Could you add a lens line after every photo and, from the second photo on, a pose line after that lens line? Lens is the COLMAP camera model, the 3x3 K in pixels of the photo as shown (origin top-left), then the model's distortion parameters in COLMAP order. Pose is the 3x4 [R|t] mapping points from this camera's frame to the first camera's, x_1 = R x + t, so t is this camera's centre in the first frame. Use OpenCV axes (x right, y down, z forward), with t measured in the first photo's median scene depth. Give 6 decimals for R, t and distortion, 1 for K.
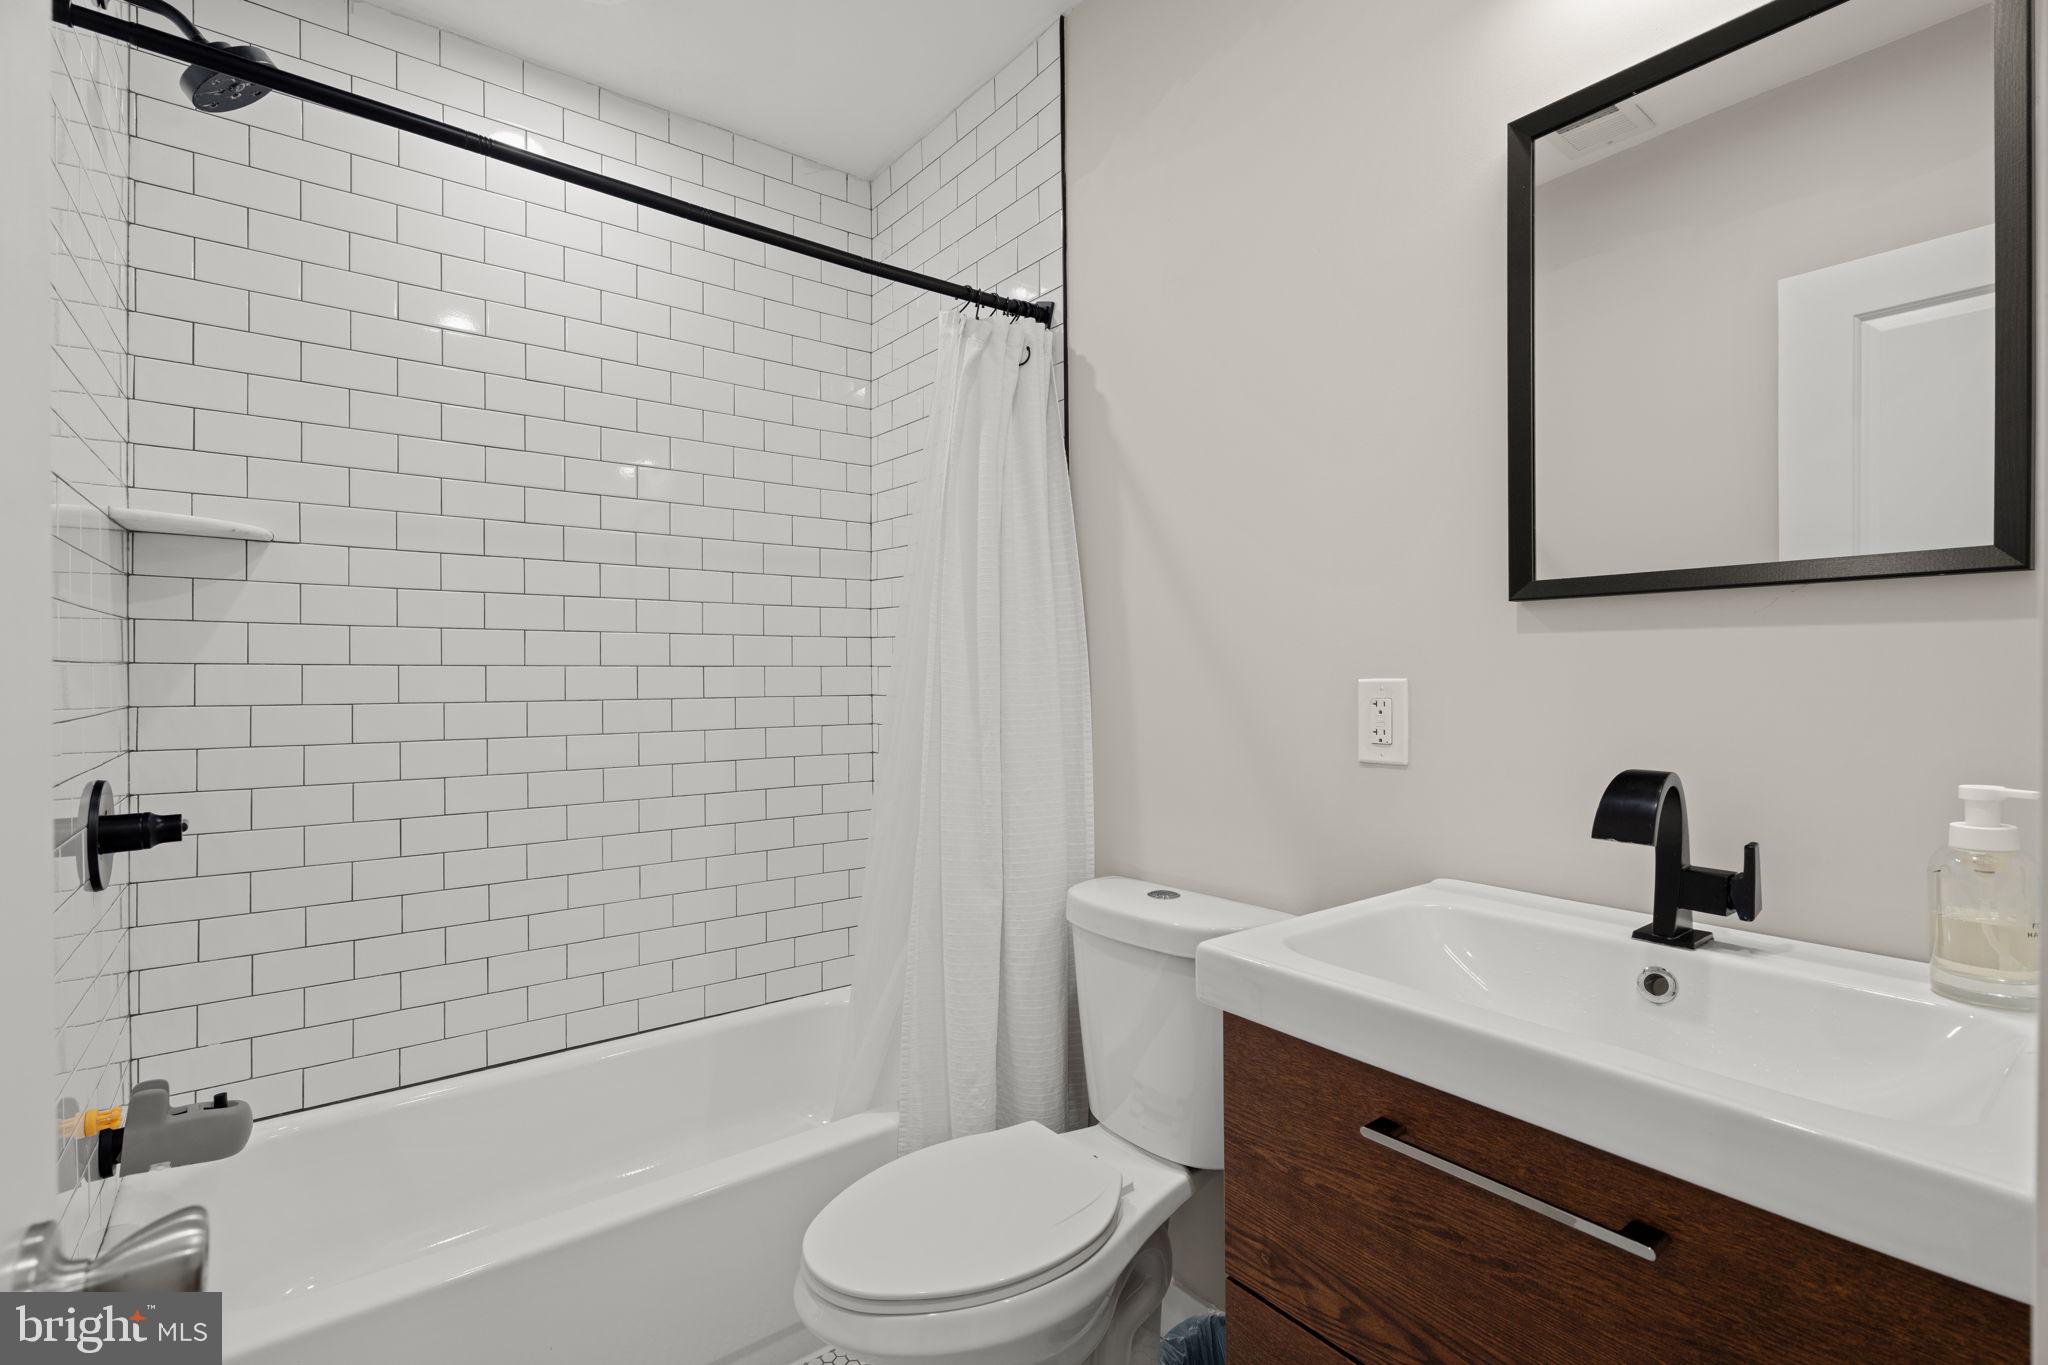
lens RADIAL K [[958.9, 0, 1031.8], [0, 958.9, 674.8], [0, 0, 1]] dist [-0.001944, 0.001258]
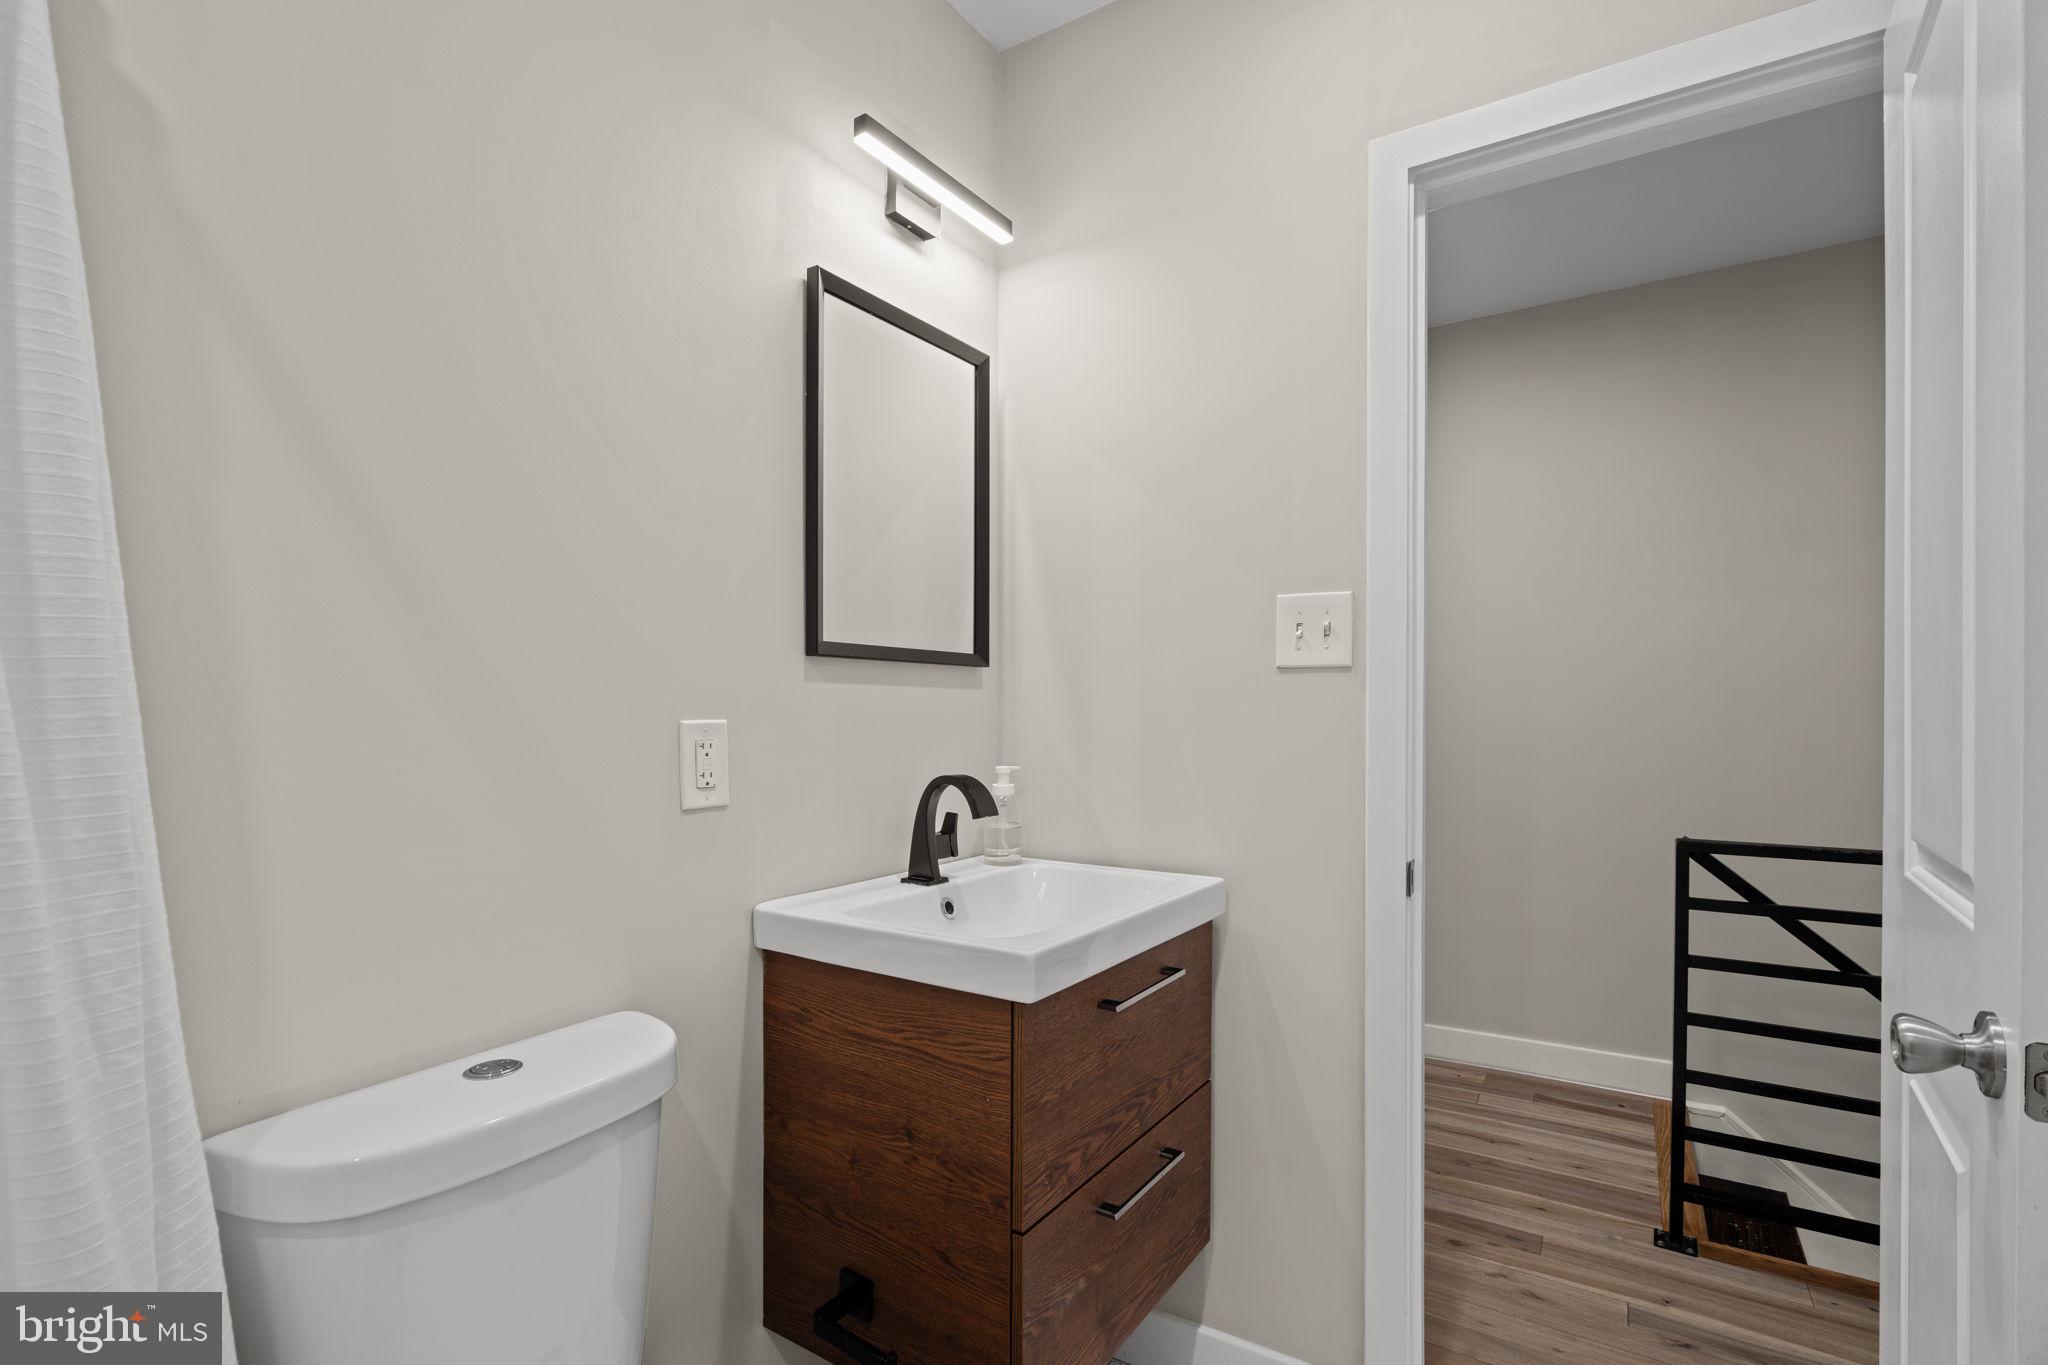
lens RADIAL K [[958.9, 0, 1030.6], [0, 958.9, 704.4], [0, 0, 1]] dist [-0.001944, 0.001258]
pose [[-0.344371, 0.007233, 0.938806, -0.920225], [-0.002420, 0.999960, -0.008591, -0.005975], [-0.938830, -0.005230, -0.344340, 1.432861]]
